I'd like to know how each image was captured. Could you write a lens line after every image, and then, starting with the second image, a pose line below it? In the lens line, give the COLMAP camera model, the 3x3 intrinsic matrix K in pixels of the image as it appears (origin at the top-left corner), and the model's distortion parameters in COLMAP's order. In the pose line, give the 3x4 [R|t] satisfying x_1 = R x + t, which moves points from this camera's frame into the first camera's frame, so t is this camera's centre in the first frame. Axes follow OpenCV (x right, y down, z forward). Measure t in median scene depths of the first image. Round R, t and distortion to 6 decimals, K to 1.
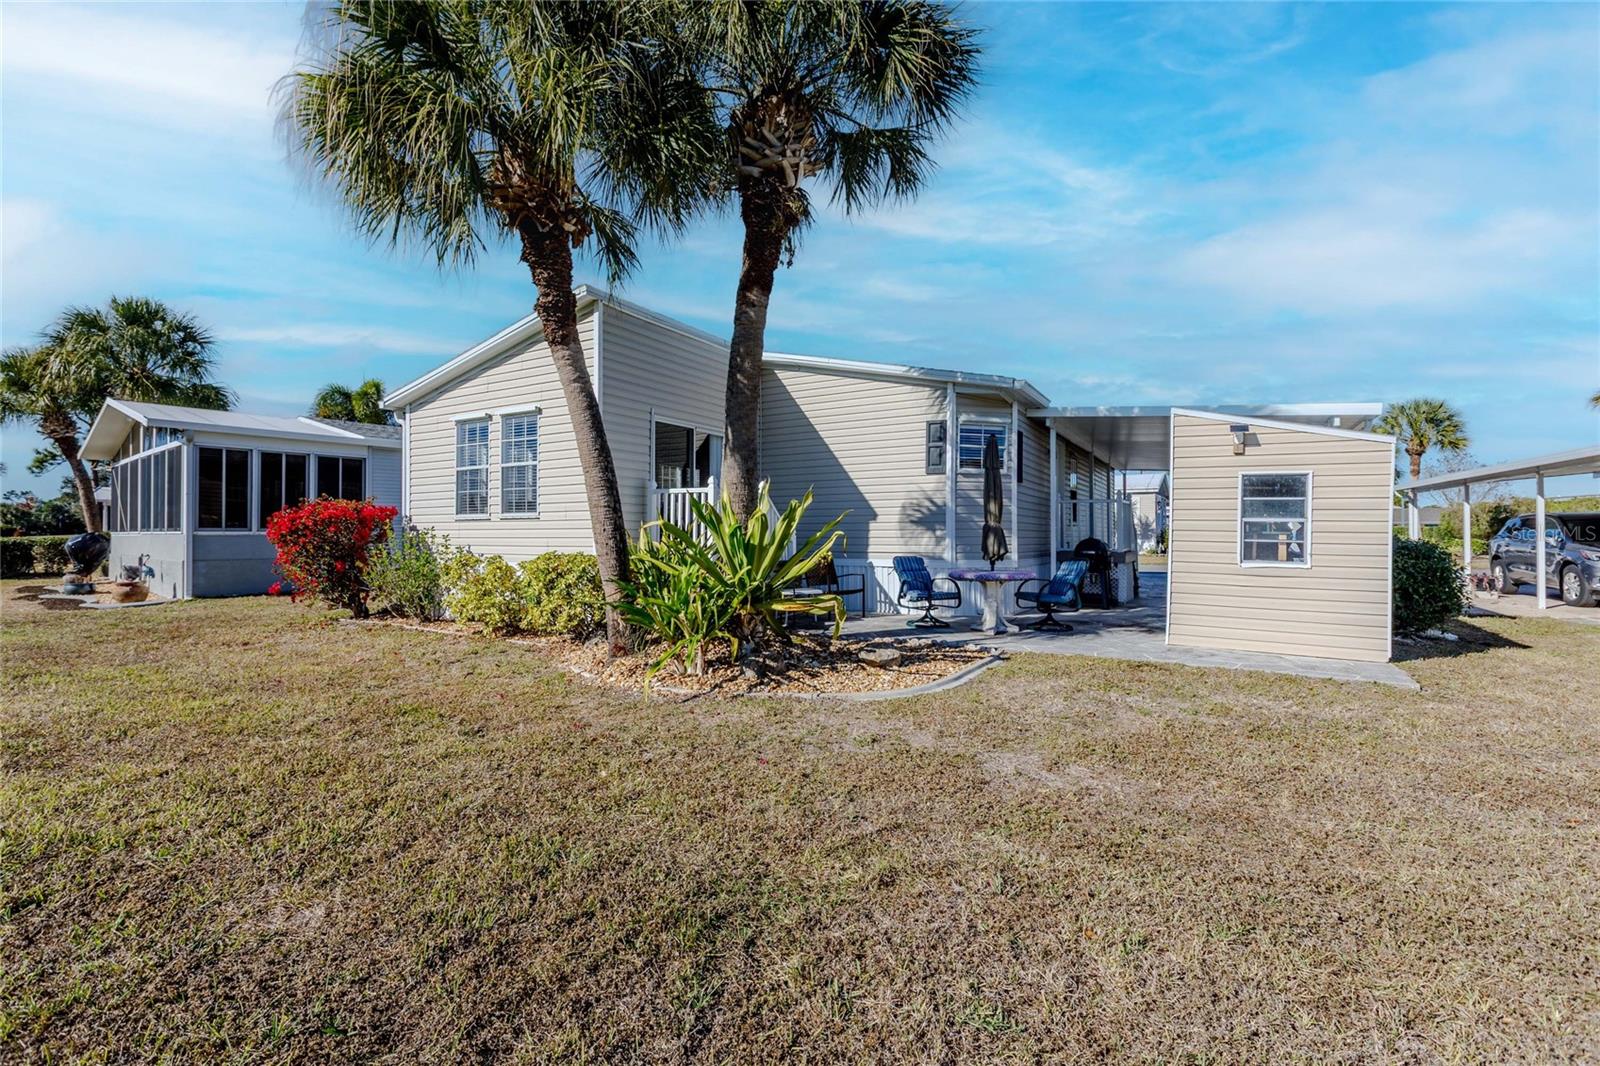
lens RADIAL K [[719.7, 0, 793.3], [0, 719.7, 516.3], [0, 0, 1]] dist [0.001274, -0.000638]
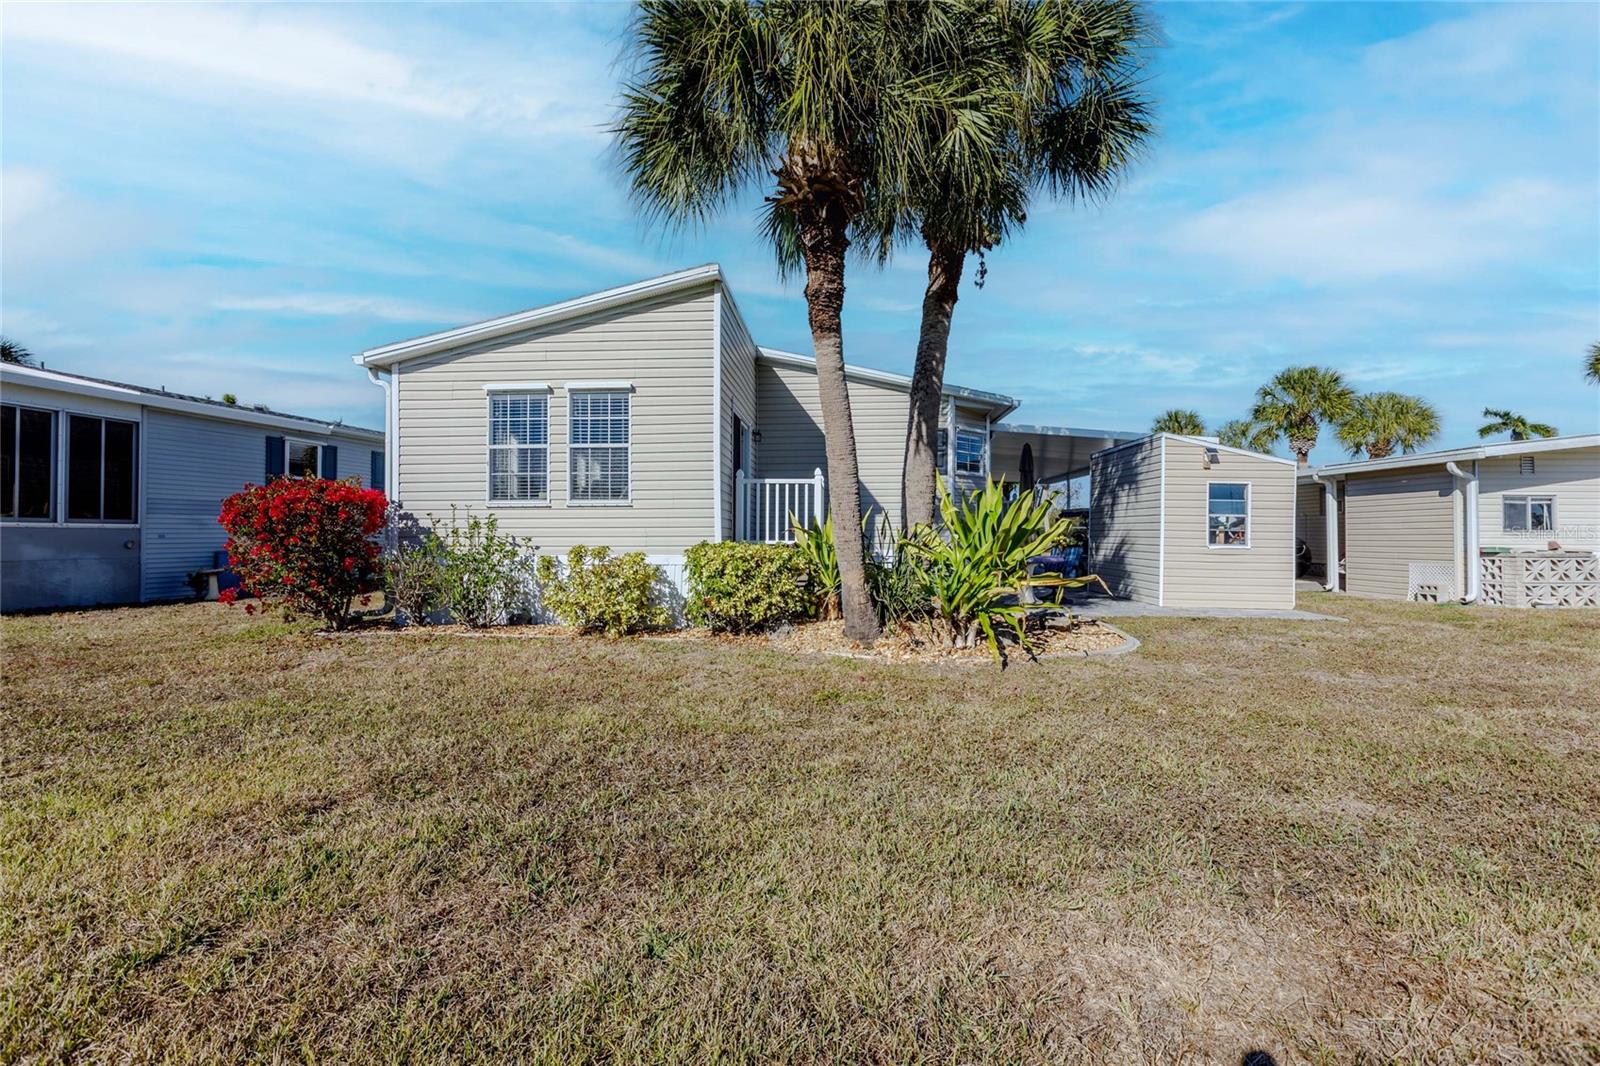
lens RADIAL K [[719.7, 0, 793.3], [0, 719.7, 516.3], [0, 0, 1]] dist [0.001274, -0.000638]
pose [[0.889680, 0.011863, 0.456431, -0.533765], [-0.010668, 0.999930, -0.005194, 0.016601], [-0.456460, -0.000248, 0.889744, 0.082567]]
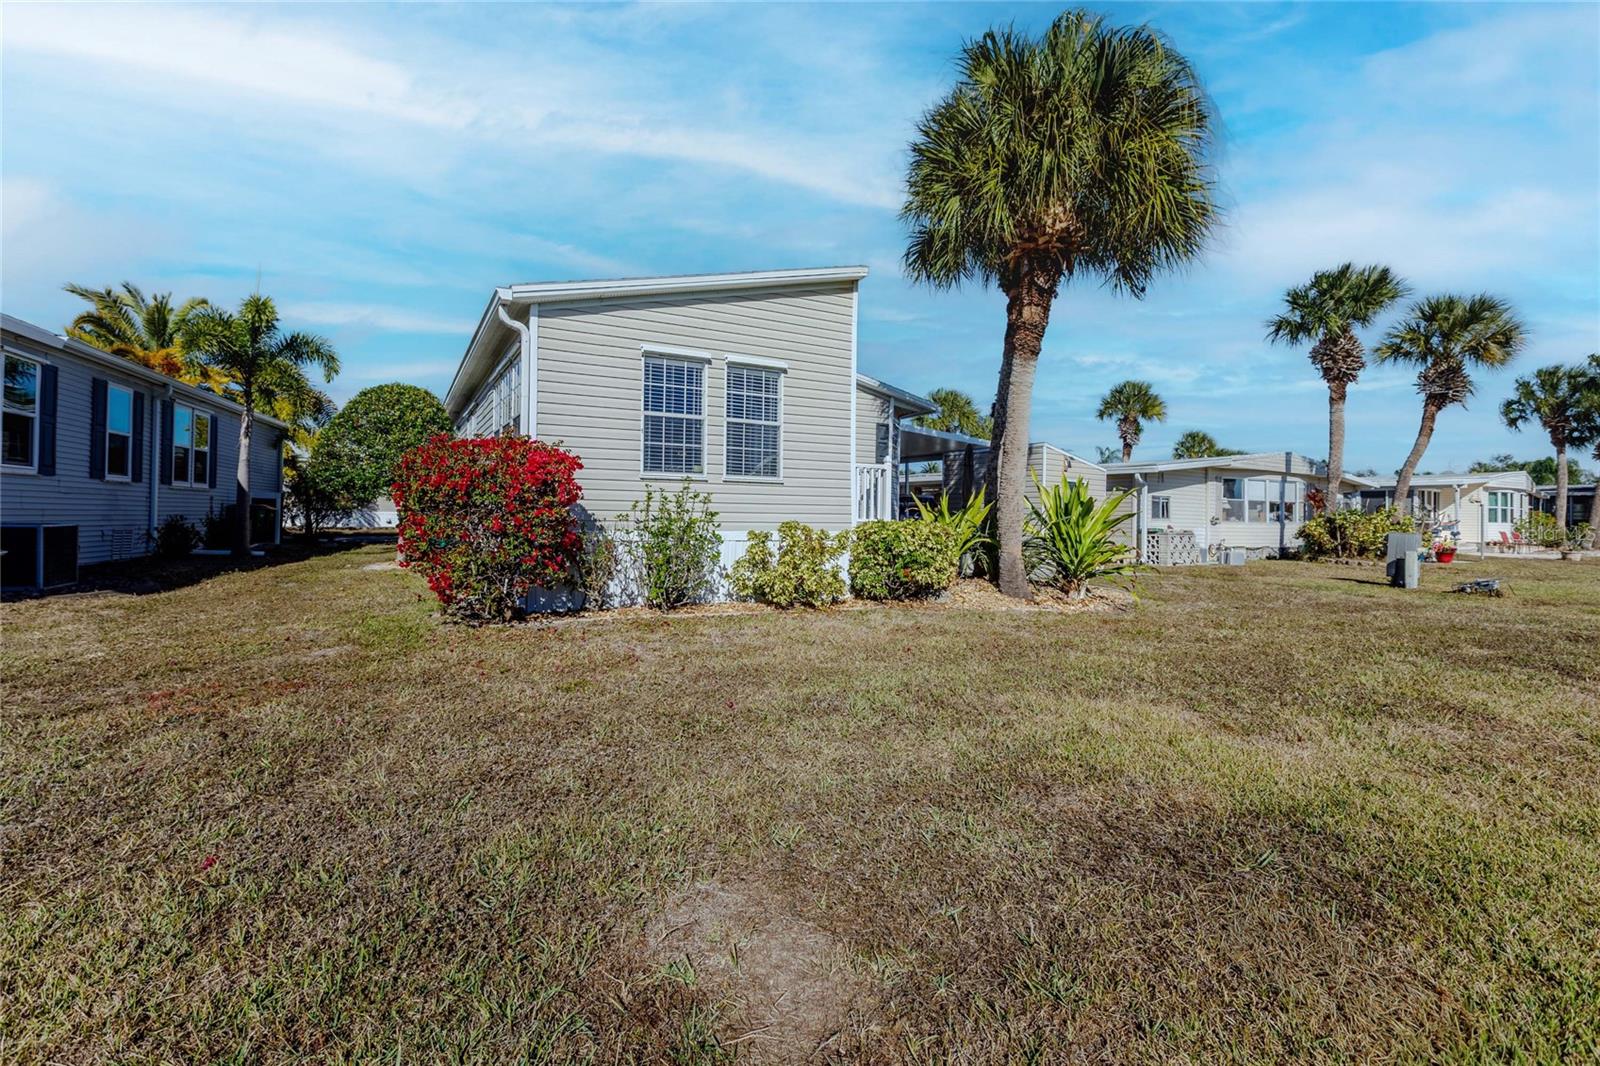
lens RADIAL K [[719.7, 0, 793.3], [0, 719.7, 516.3], [0, 0, 1]] dist [0.001274, -0.000638]
pose [[0.503819, 0.008367, 0.863769, -1.057401], [-0.037927, 0.999203, 0.012443, 0.030676], [-0.862976, -0.039029, 0.503734, 0.459746]]
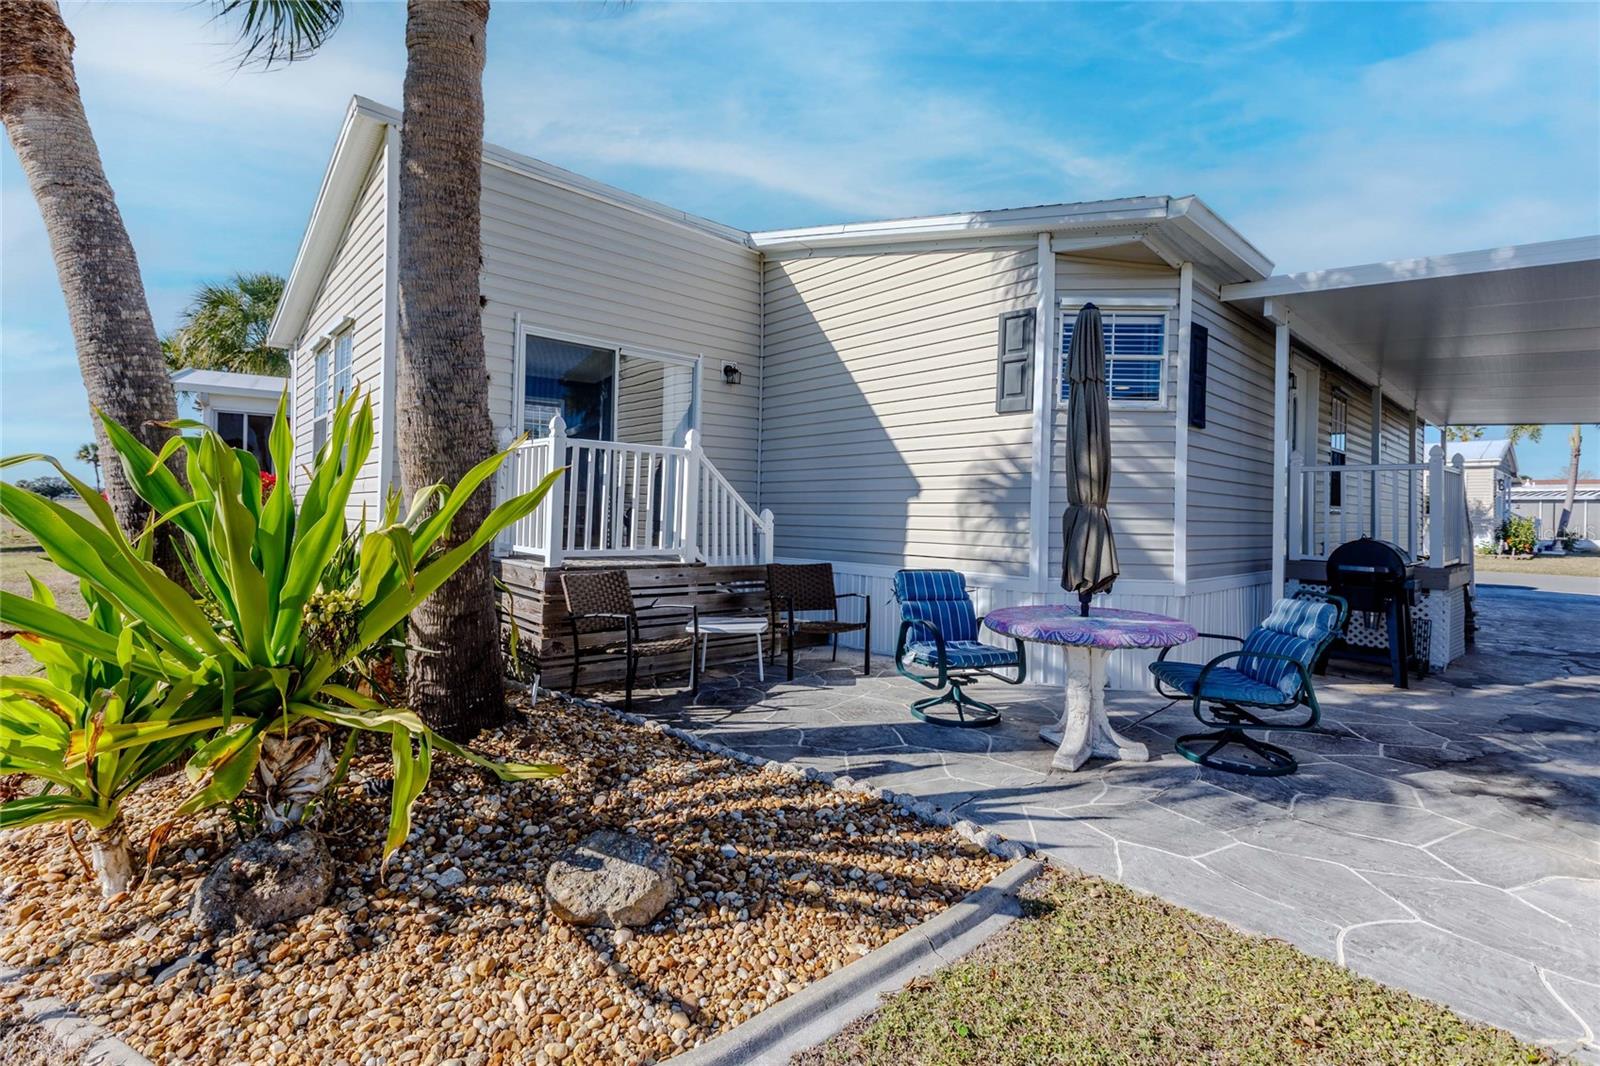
lens RADIAL K [[718.3, 0, 798.2], [0, 718.3, 504.1], [0, 0, 1]] dist [0.009051, -0.000067]
pose [[0.957666, 0.013296, -0.287574, 0.198967], [-0.009920, 0.999864, 0.013193, 0.003151], [0.287711, -0.009782, 0.957667, 0.449409]]
